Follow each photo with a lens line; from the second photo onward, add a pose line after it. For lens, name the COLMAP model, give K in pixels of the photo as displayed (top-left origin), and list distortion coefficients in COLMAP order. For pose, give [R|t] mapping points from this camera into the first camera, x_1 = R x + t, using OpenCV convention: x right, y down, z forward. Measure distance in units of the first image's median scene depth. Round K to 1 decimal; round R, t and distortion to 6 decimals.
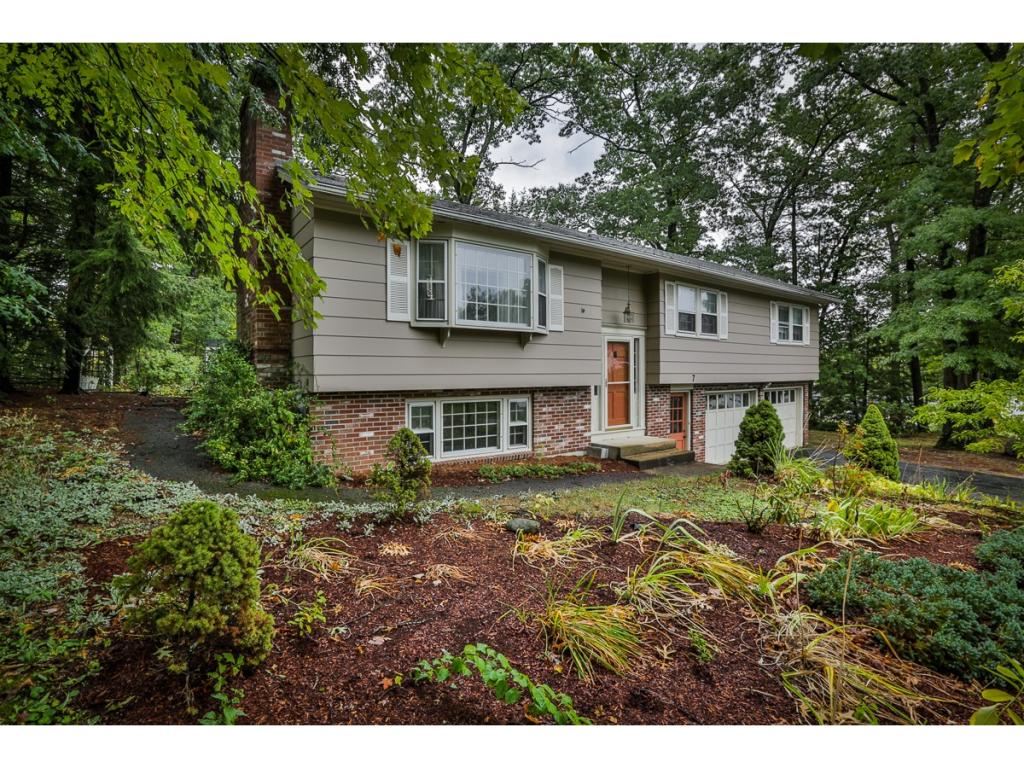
lens RADIAL K [[491.6, 0, 510.5], [0, 491.6, 371.1], [0, 0, 1]] dist [-0.012469, 0.000532]
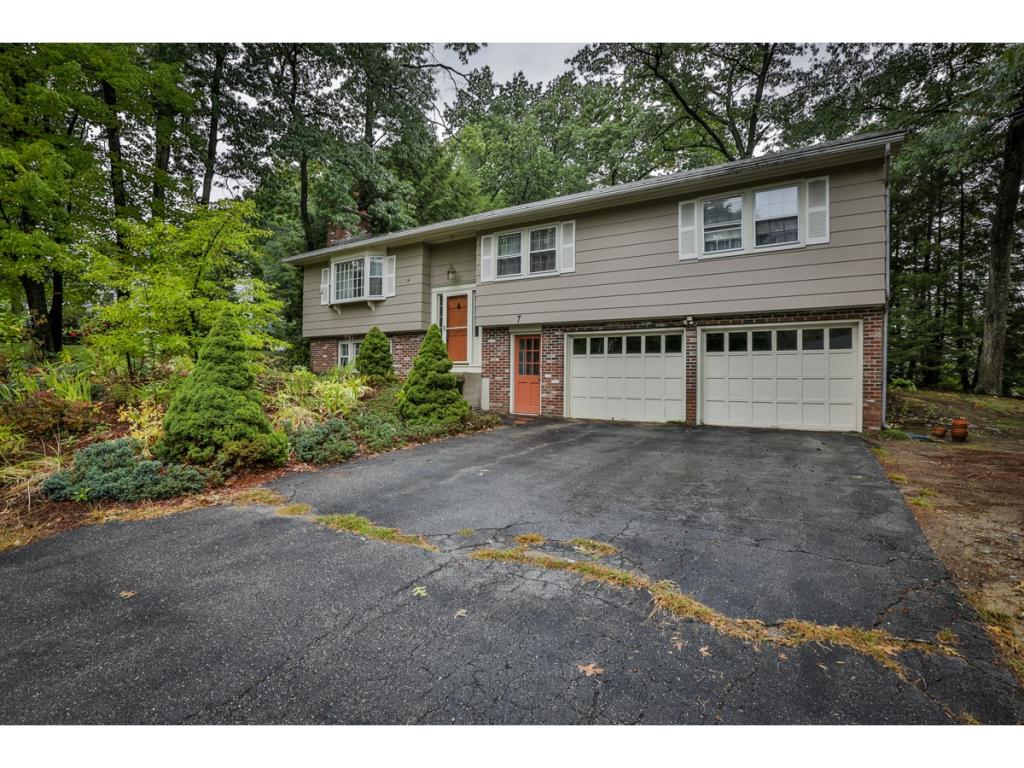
lens RADIAL K [[491.6, 0, 510.5], [0, 491.6, 371.1], [0, 0, 1]] dist [-0.012469, 0.000532]
pose [[0.359945, -0.010248, -0.932917, 1.277046], [-0.010783, 0.999827, -0.015143, 0.134514], [0.932911, 0.015510, 0.359772, 0.596810]]
